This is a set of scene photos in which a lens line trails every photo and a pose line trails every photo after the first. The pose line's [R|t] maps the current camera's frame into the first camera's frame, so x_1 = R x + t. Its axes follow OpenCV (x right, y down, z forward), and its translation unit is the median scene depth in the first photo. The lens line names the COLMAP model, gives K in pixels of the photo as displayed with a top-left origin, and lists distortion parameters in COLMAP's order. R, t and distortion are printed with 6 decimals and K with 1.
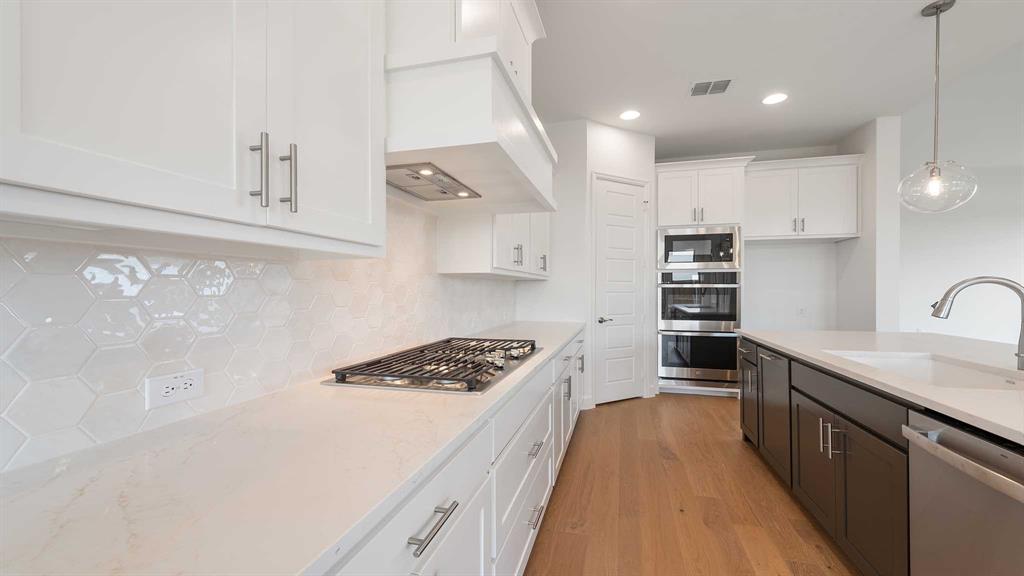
lens RADIAL K [[408.6, 0, 509.5], [0, 408.6, 288.0], [0, 0, 1]] dist [-0.000207, -0.000032]
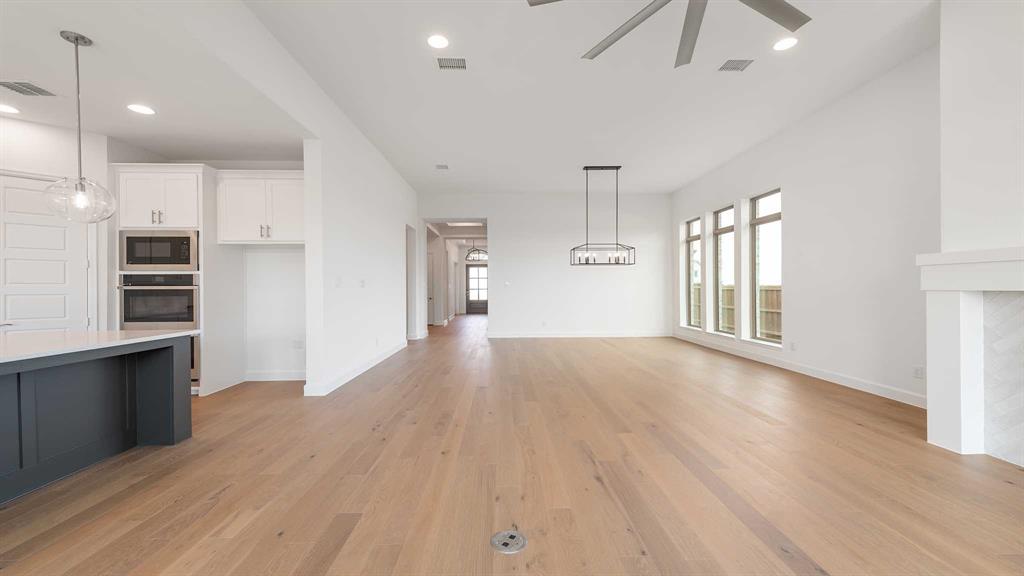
lens RADIAL K [[413.7, 0, 516.3], [0, 413.7, 288.9], [0, 0, 1]] dist [0.001276, 0.000262]
pose [[0.950087, -0.002803, 0.311973, 1.003385], [0.002519, 0.999996, 0.001313, -0.001626], [-0.311975, -0.000462, 0.950090, -0.251150]]
